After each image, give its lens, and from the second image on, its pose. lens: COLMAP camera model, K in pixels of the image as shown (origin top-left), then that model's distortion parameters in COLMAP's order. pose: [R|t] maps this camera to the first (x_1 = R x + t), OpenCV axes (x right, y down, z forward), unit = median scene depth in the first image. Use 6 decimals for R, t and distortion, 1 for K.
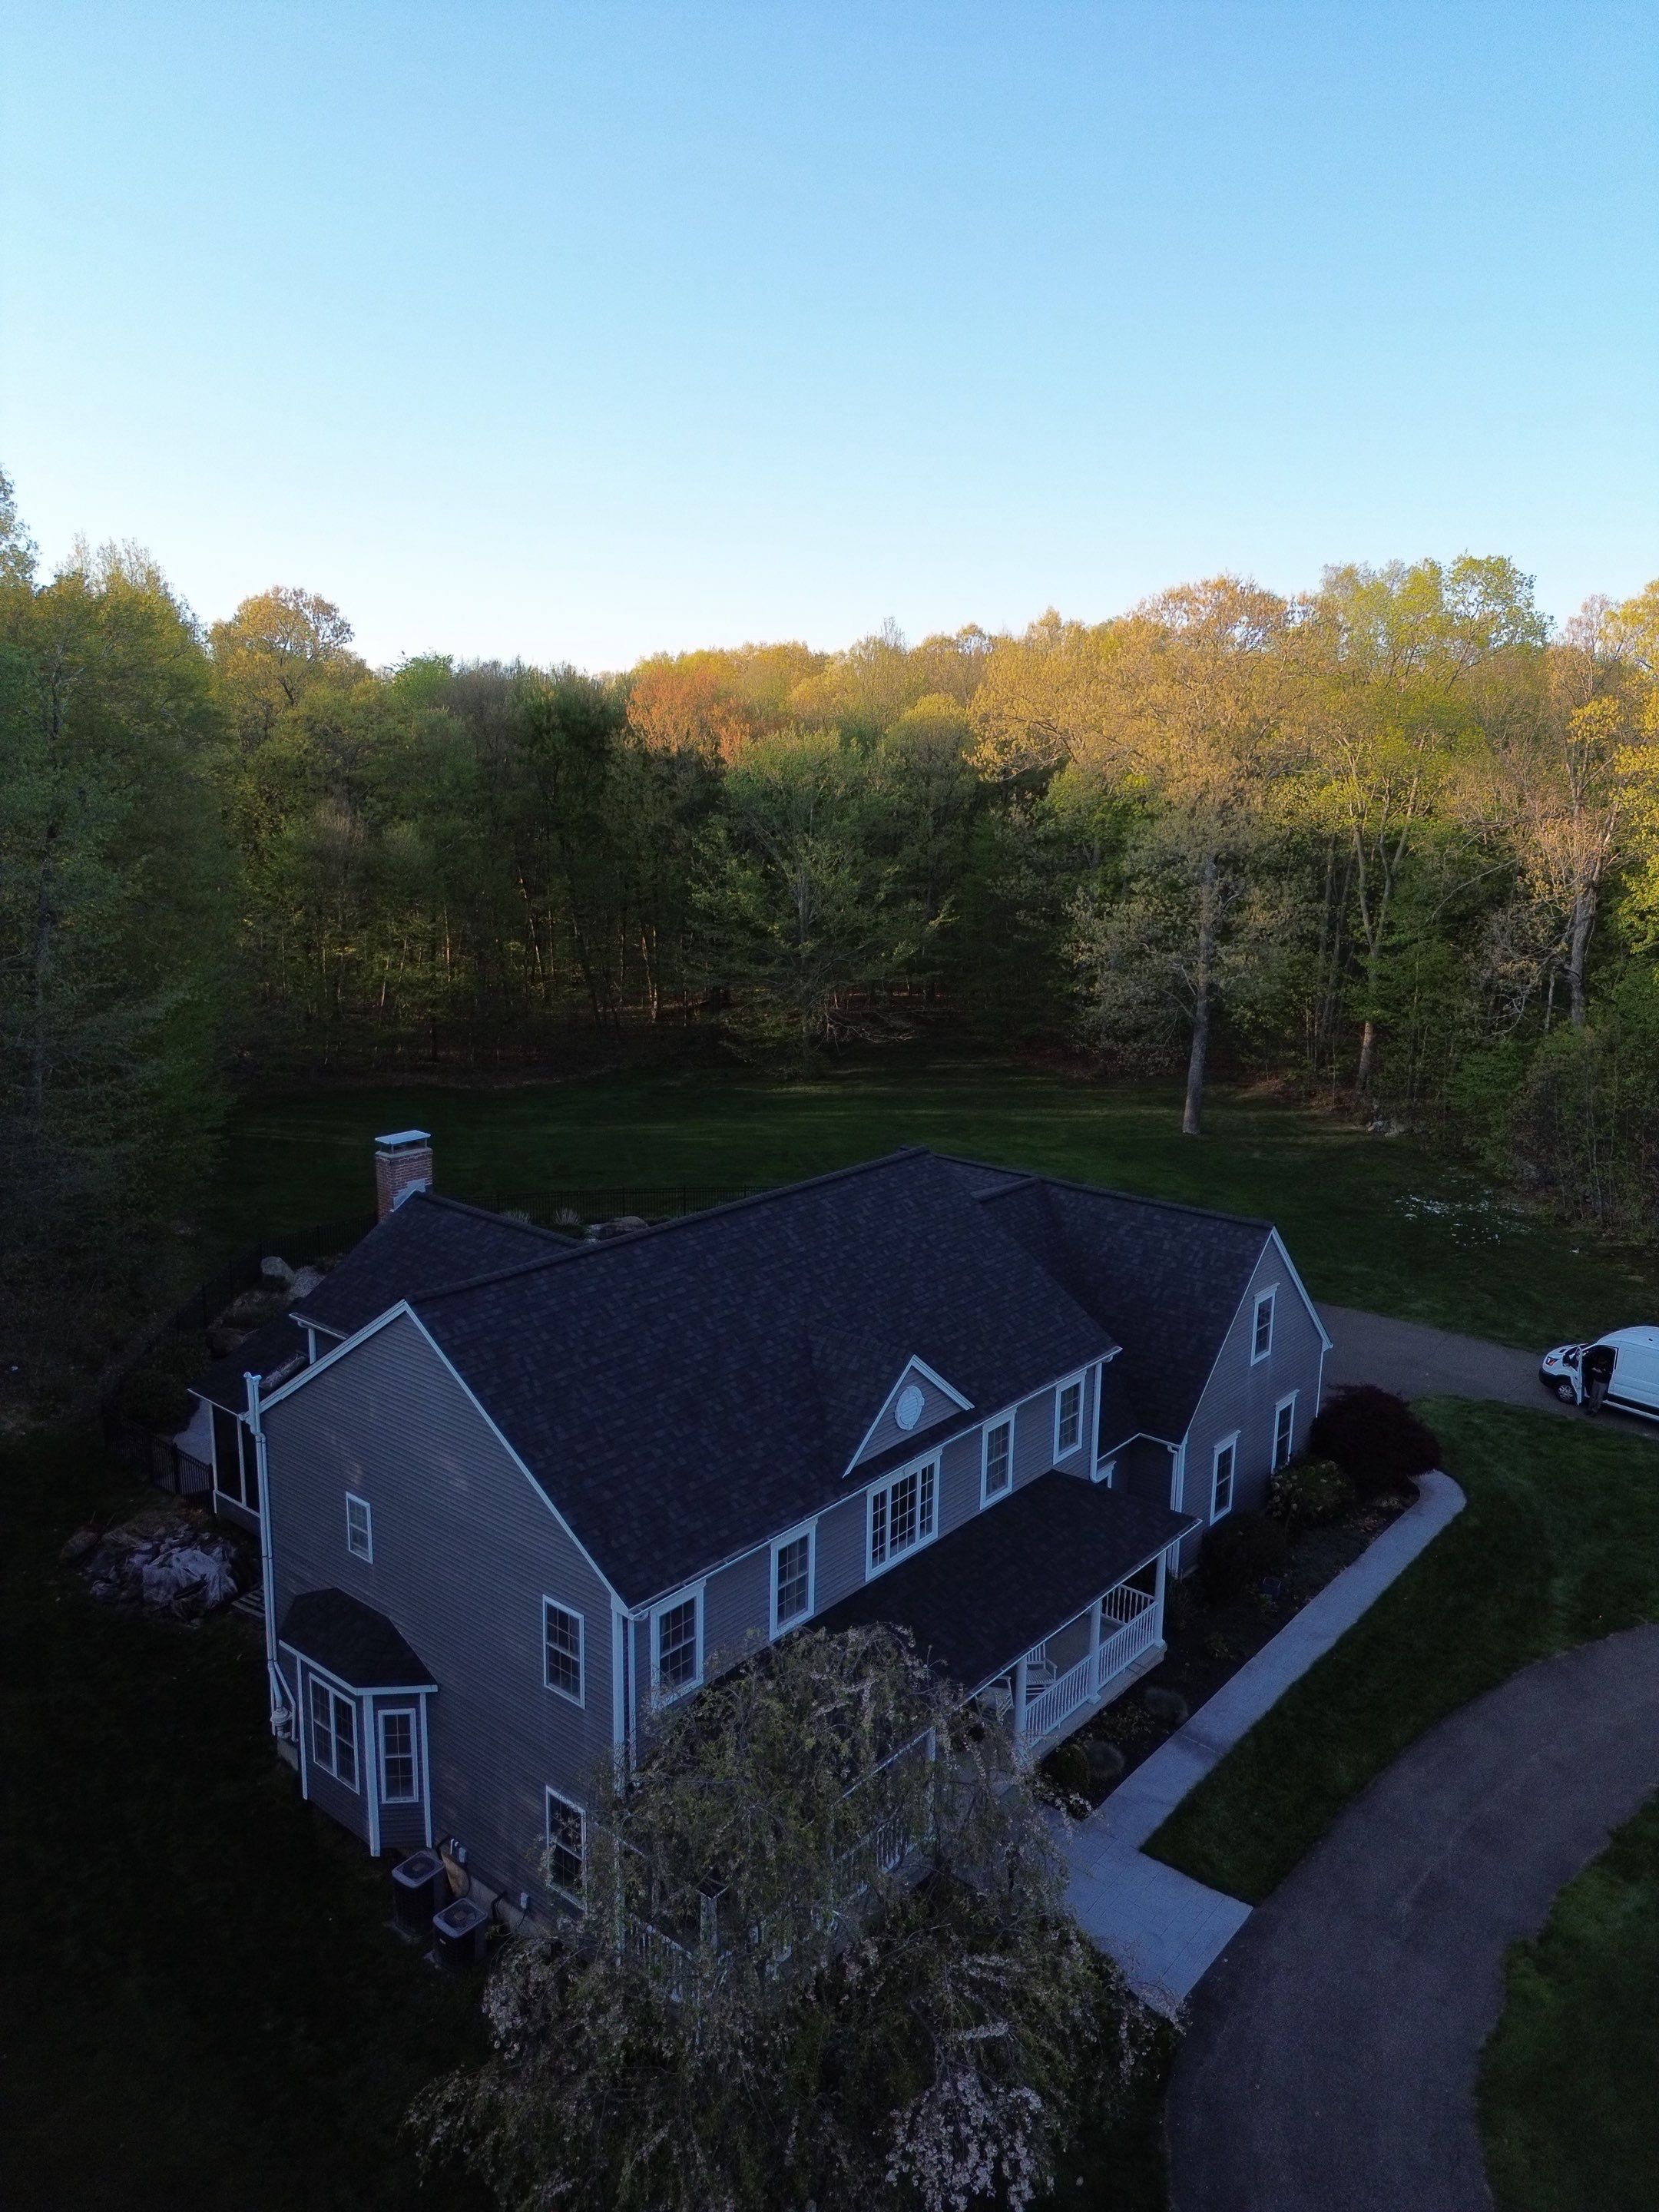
lens RADIAL K [[1546.3, 0, 829.5], [0, 1546.3, 1106.0], [0, 0, 1]] dist [0.069756, -0.066298]
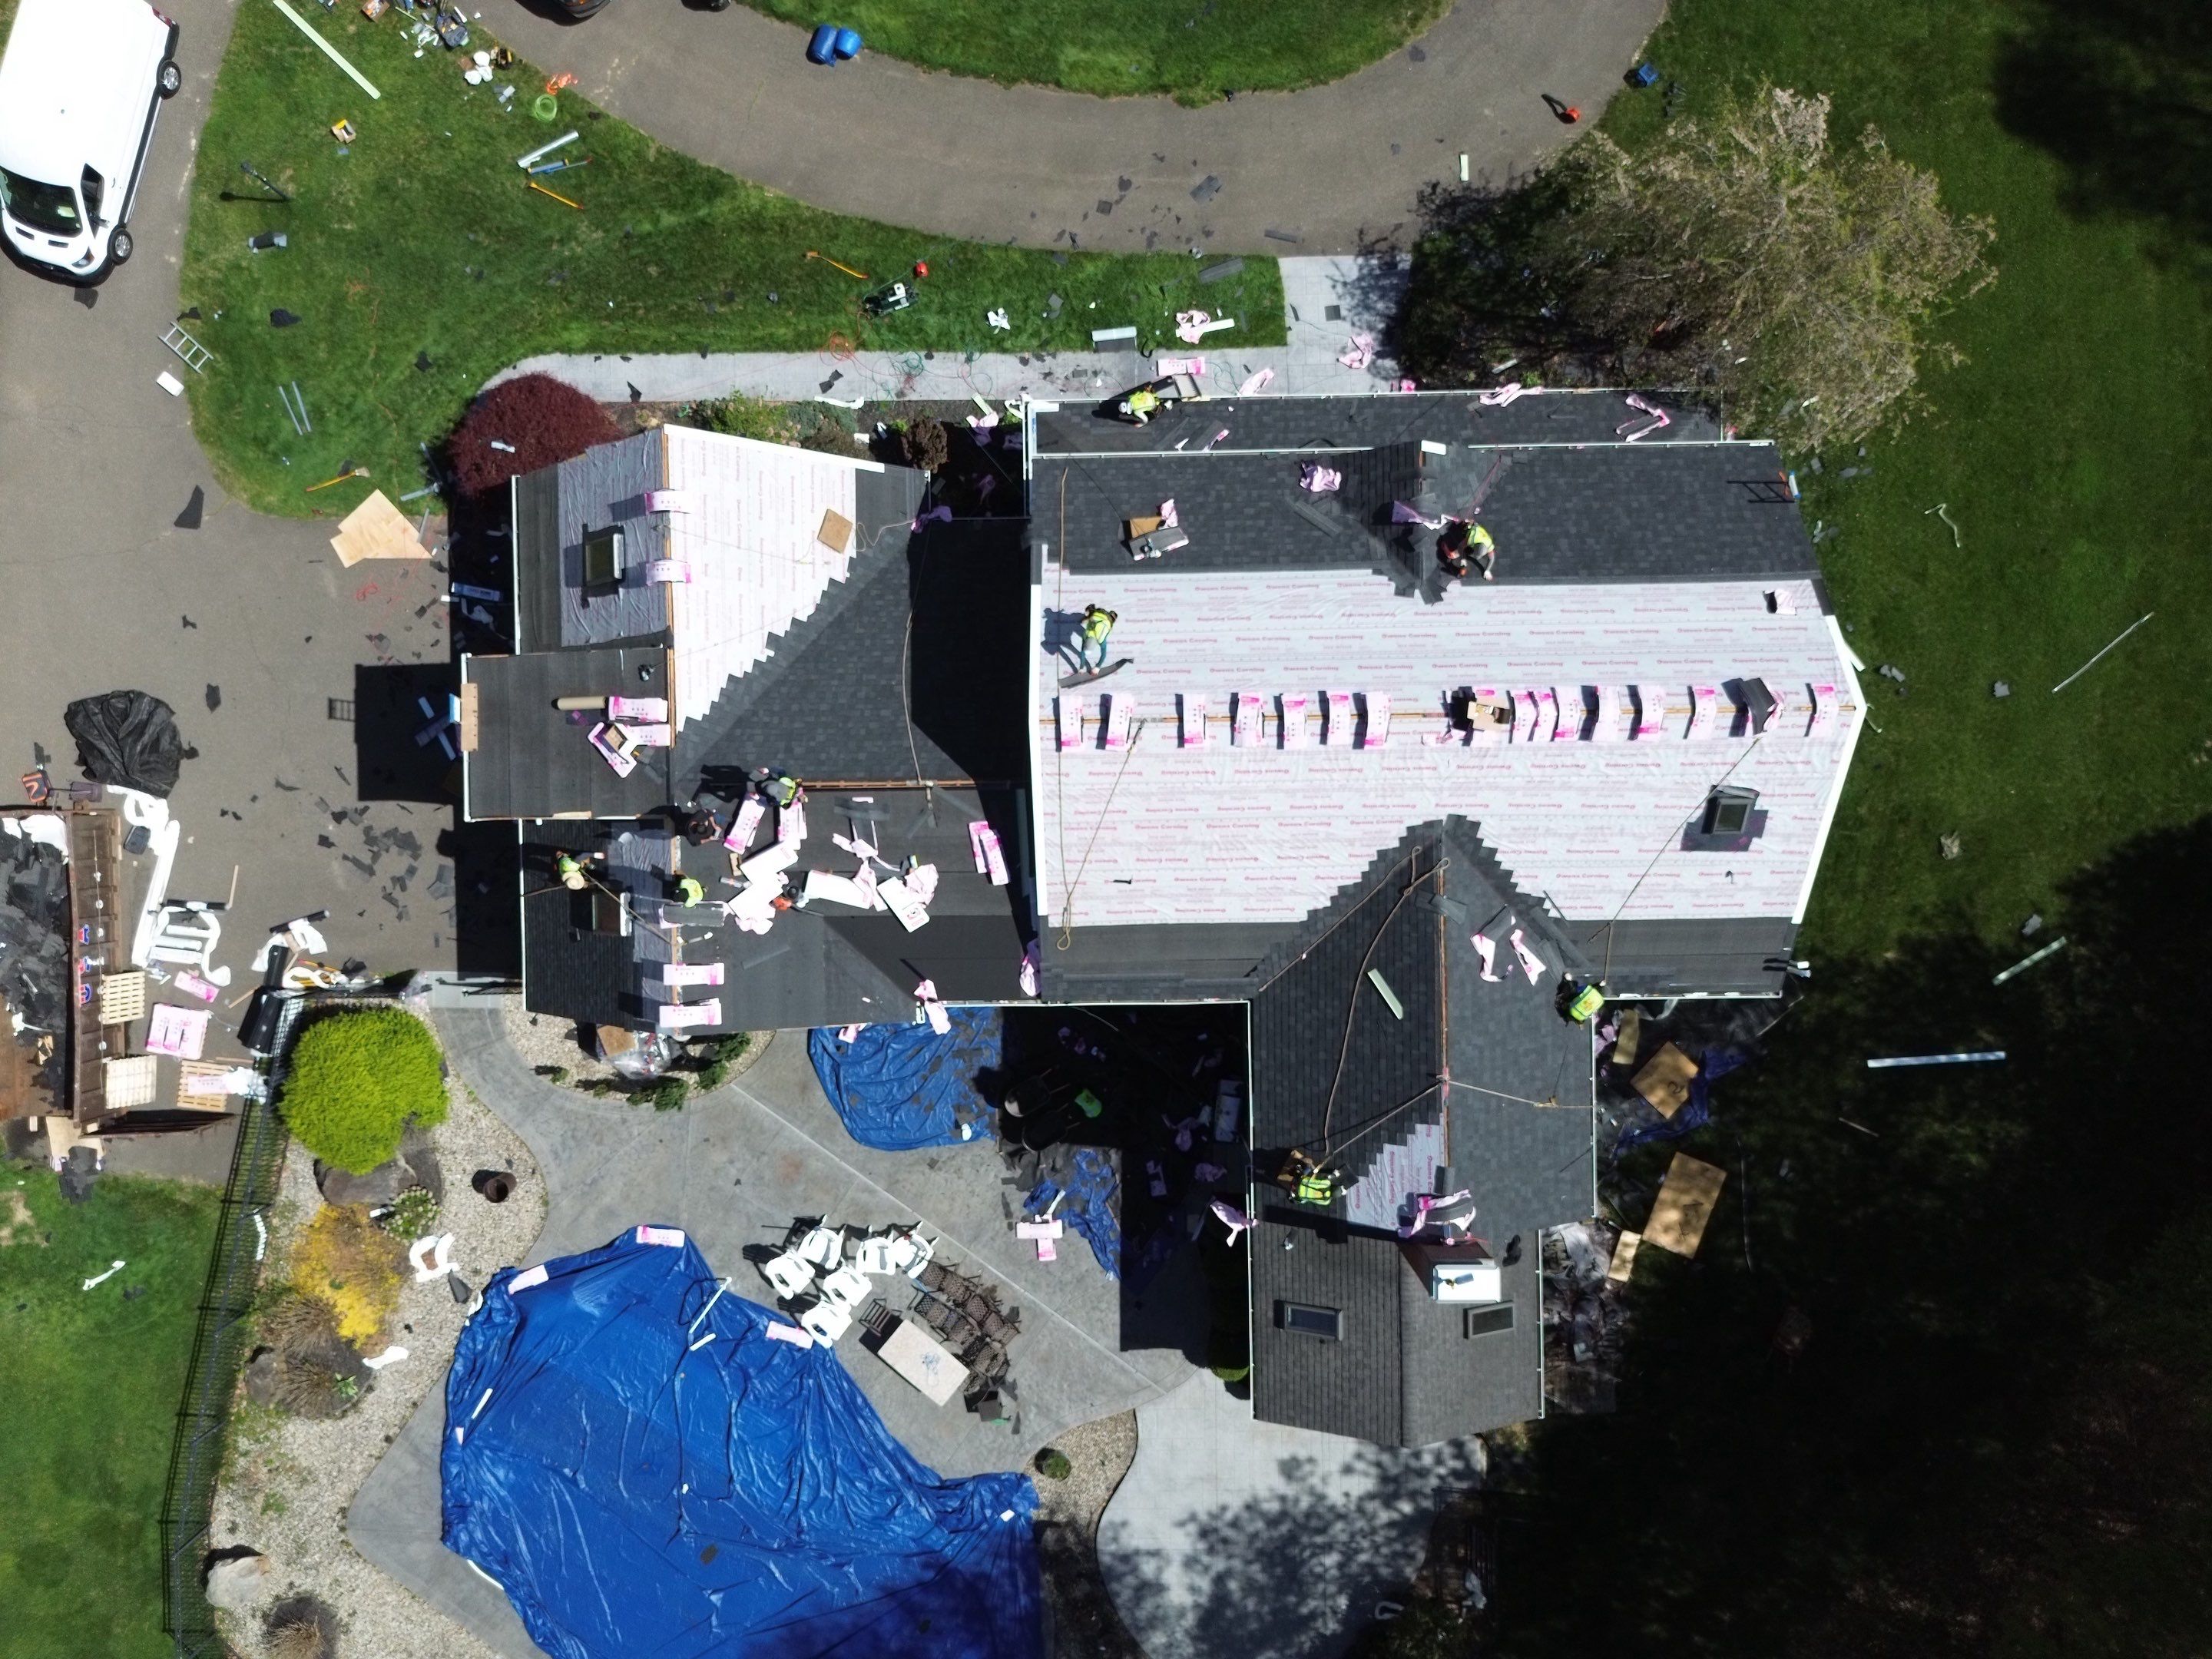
lens RADIAL K [[1562.0, 0, 1104.0], [0, 1562.0, 829.4], [0, 0, 1]] dist [0.060661, -0.059080]
pose [[-0.653059, -0.757016, -0.020968, 0.016347], [0.155836, -0.161427, 0.974503, -0.820431], [-0.741100, 0.633141, 0.223392, 0.978544]]
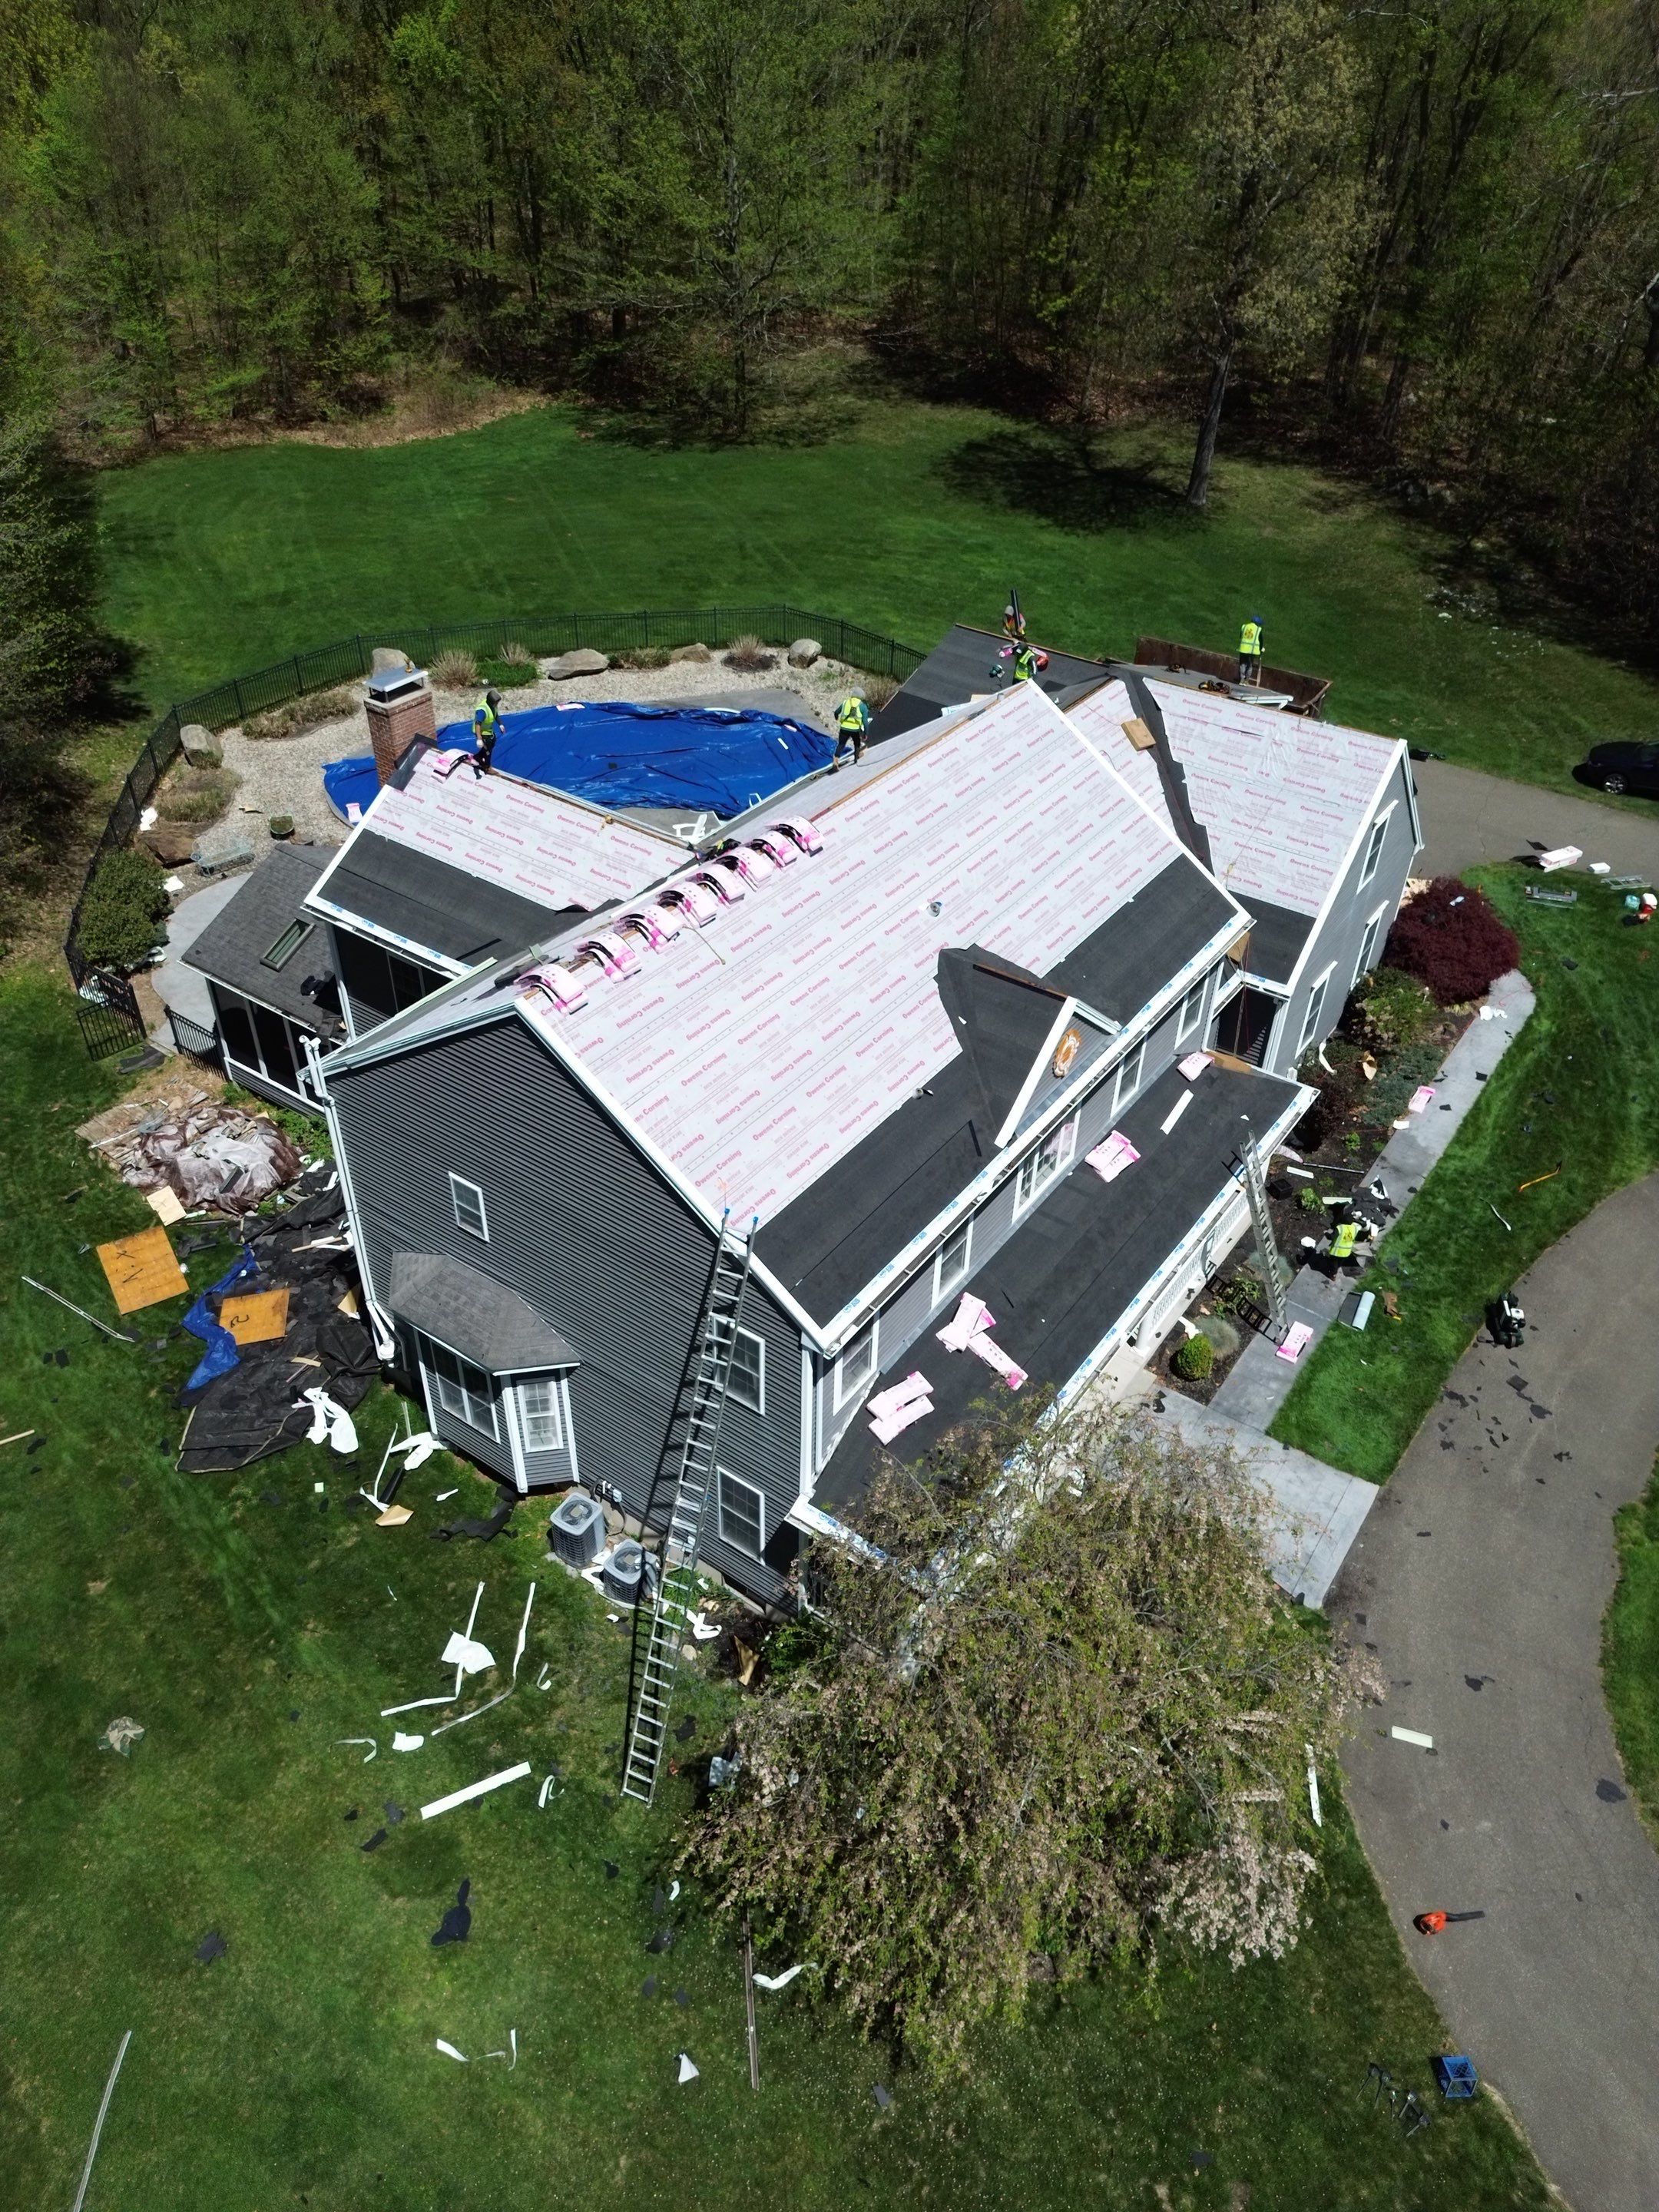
lens RADIAL K [[1546.3, 0, 829.5], [0, 1546.3, 1106.0], [0, 0, 1]] dist [0.069756, -0.066298]
pose [[0.996540, -0.045266, 0.069702, -0.135424], [0.011102, 0.903651, 0.428126, -0.145266], [-0.082366, -0.425871, 0.901027, 0.175645]]
